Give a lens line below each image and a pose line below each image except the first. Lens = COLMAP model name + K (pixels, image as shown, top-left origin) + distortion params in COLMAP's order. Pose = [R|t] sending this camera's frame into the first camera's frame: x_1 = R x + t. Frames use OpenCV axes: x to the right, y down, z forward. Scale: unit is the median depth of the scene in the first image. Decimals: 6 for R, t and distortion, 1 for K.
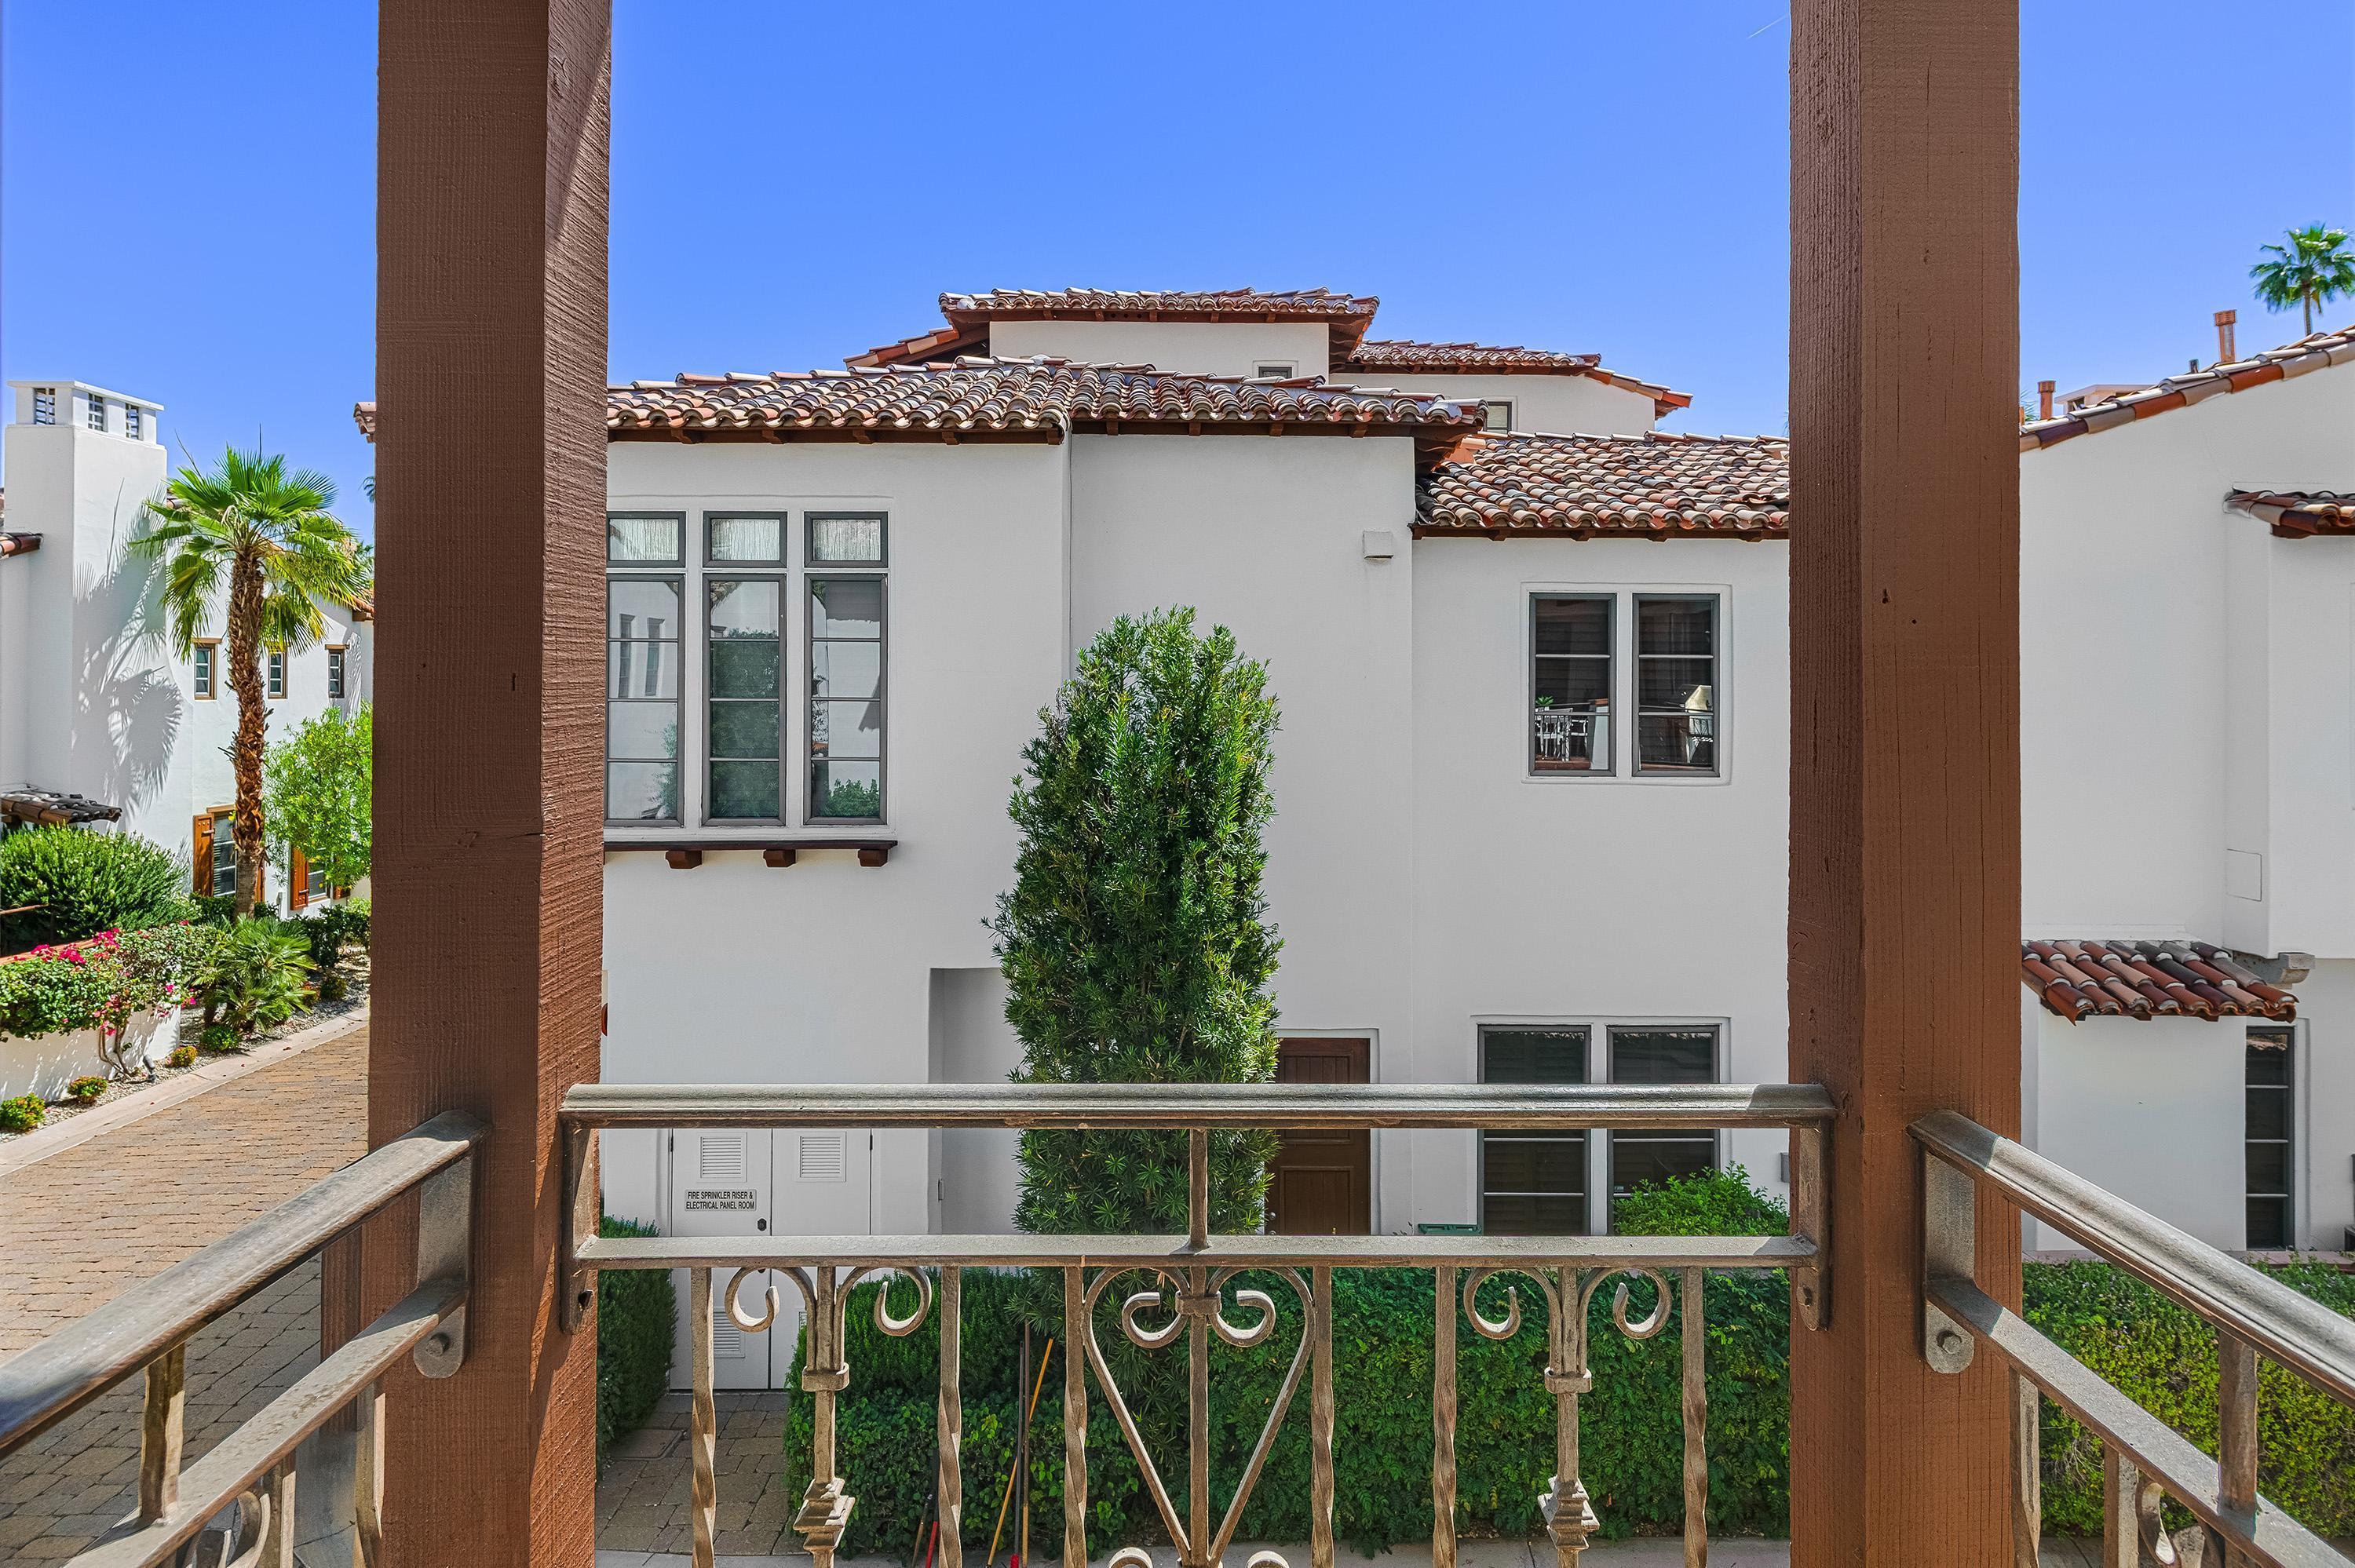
lens RADIAL K [[1486.0, 0, 1178.4], [0, 1486.0, 638.7], [0, 0, 1]] dist [-0.003860, 0.034283]
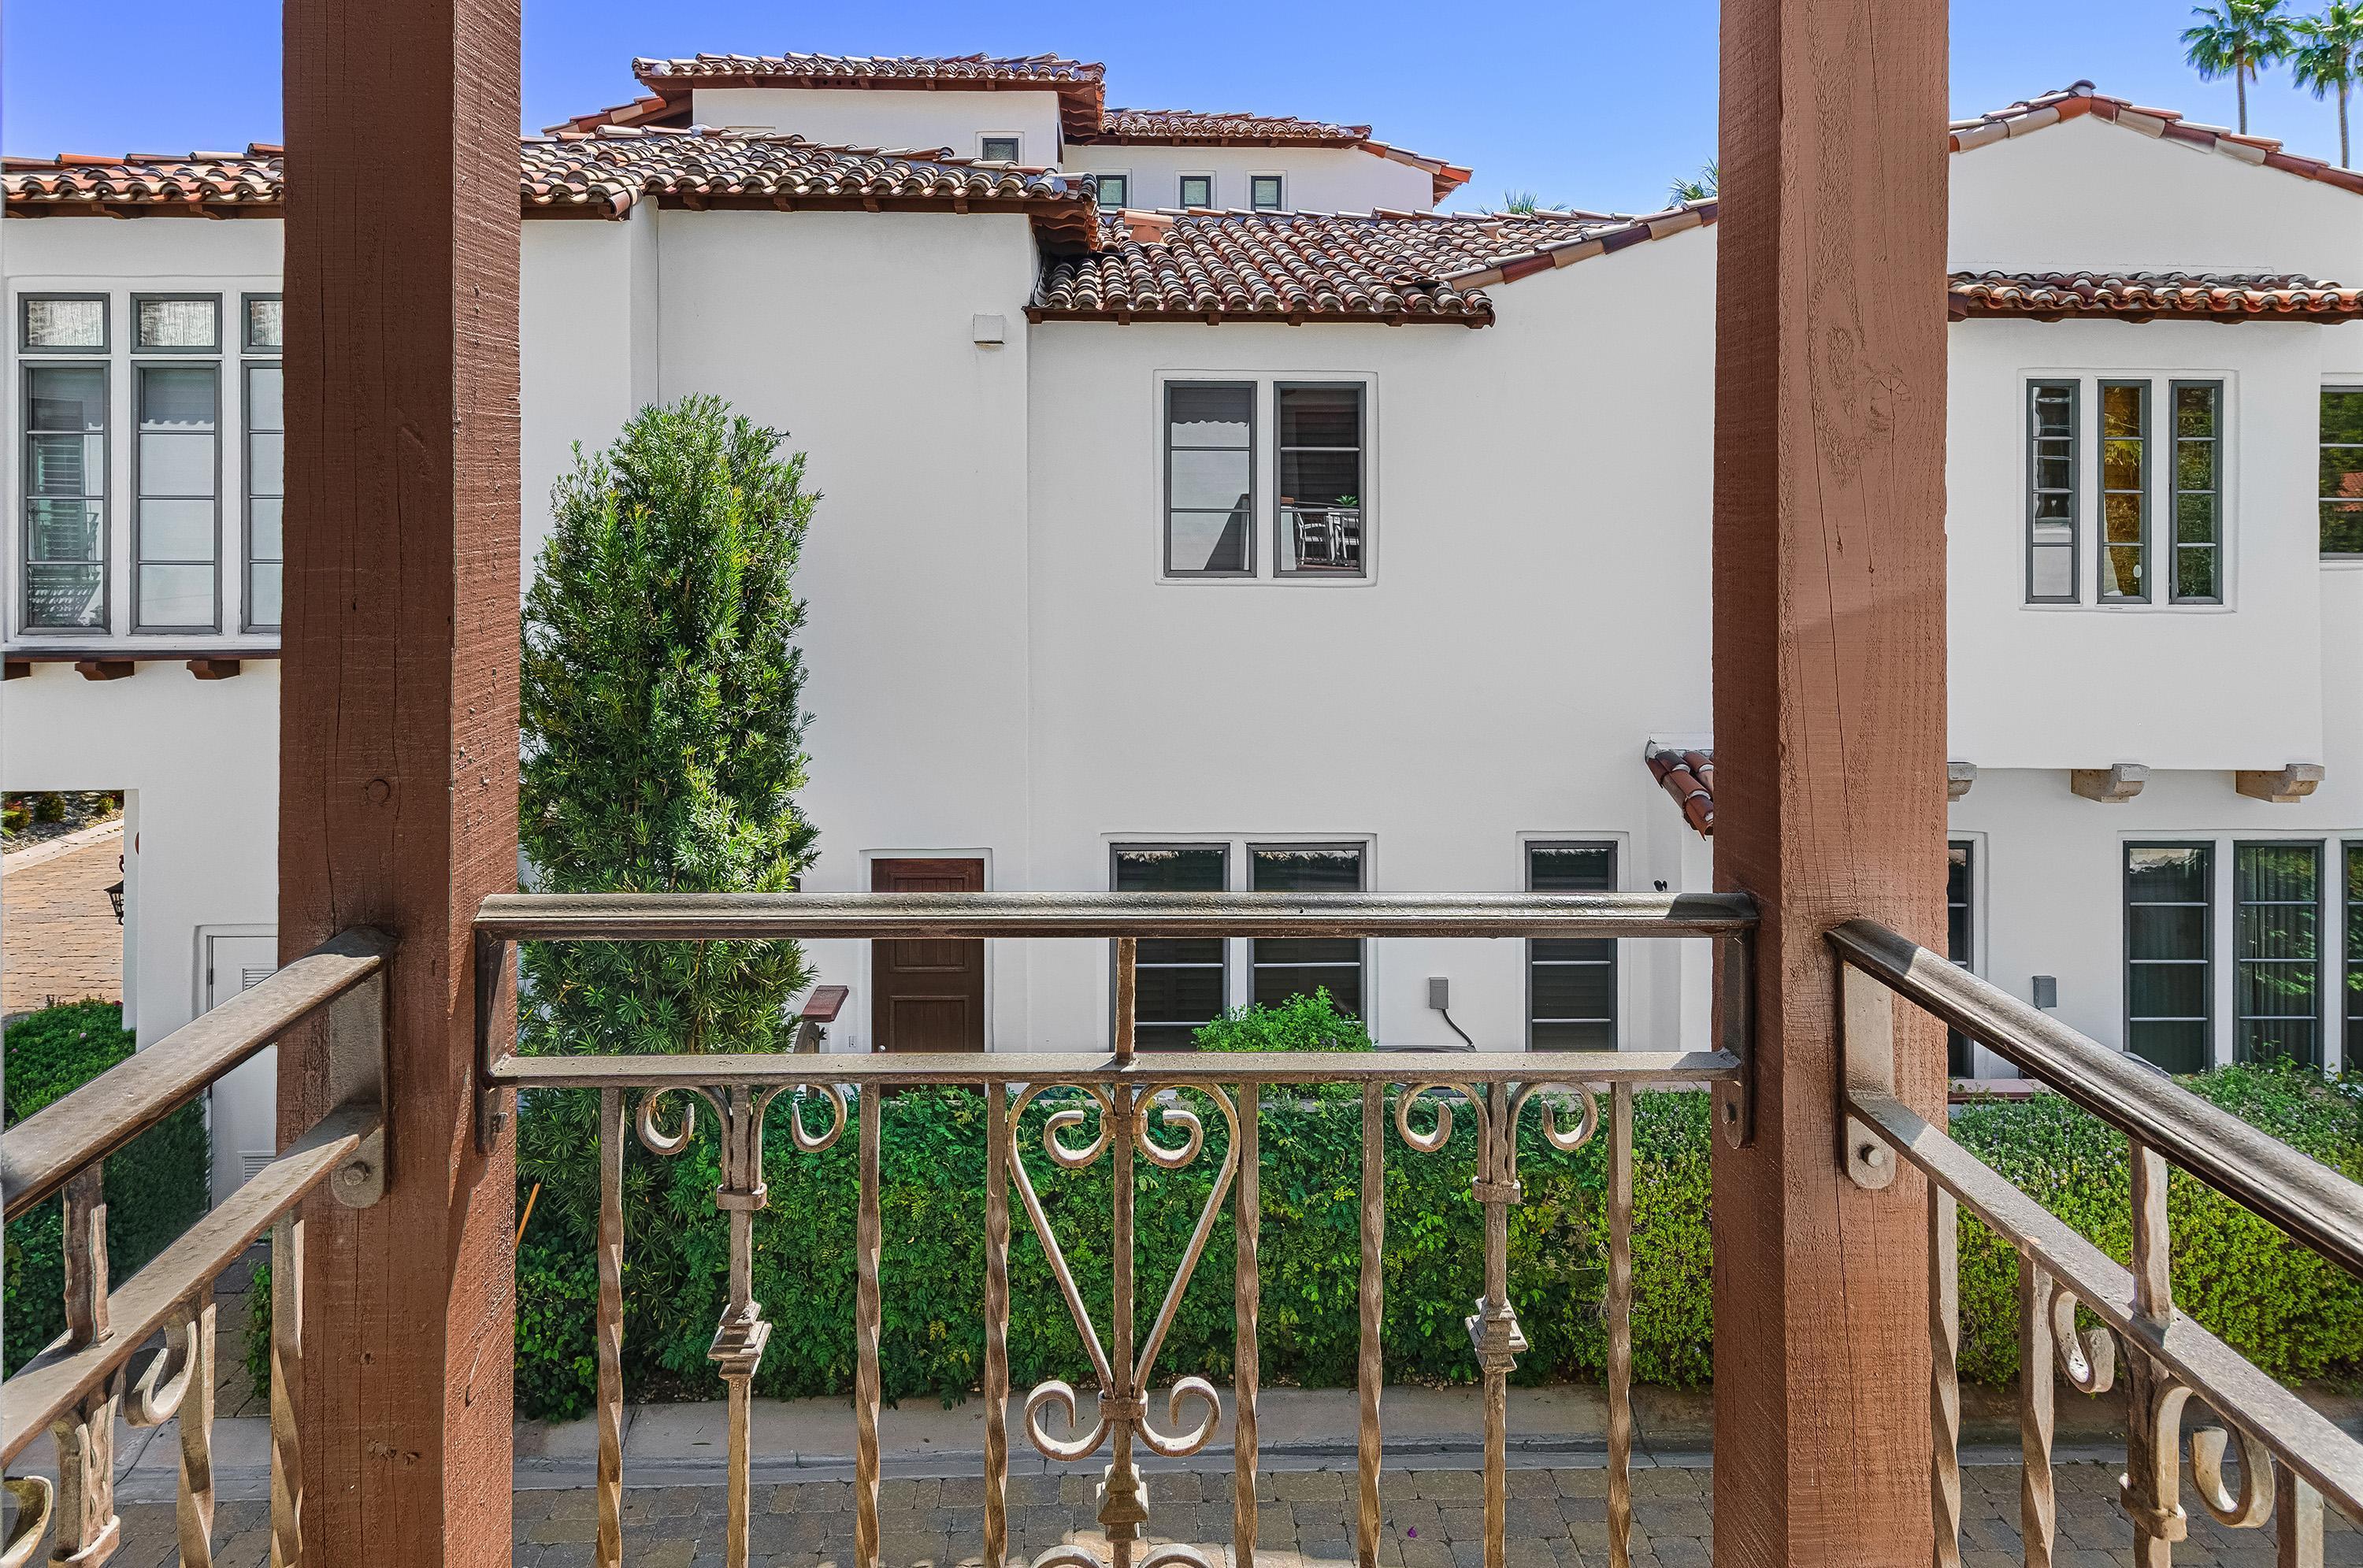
lens RADIAL K [[1563.7, 0, 1136.8], [0, 1563.7, 490.6], [0, 0, 1]] dist [0.023758, -0.001083]
pose [[0.999952, -0.002625, 0.009478, 0.142075], [0.002254, 0.999238, 0.038956, -0.000262], [-0.009573, -0.038933, 0.999196, 0.008218]]
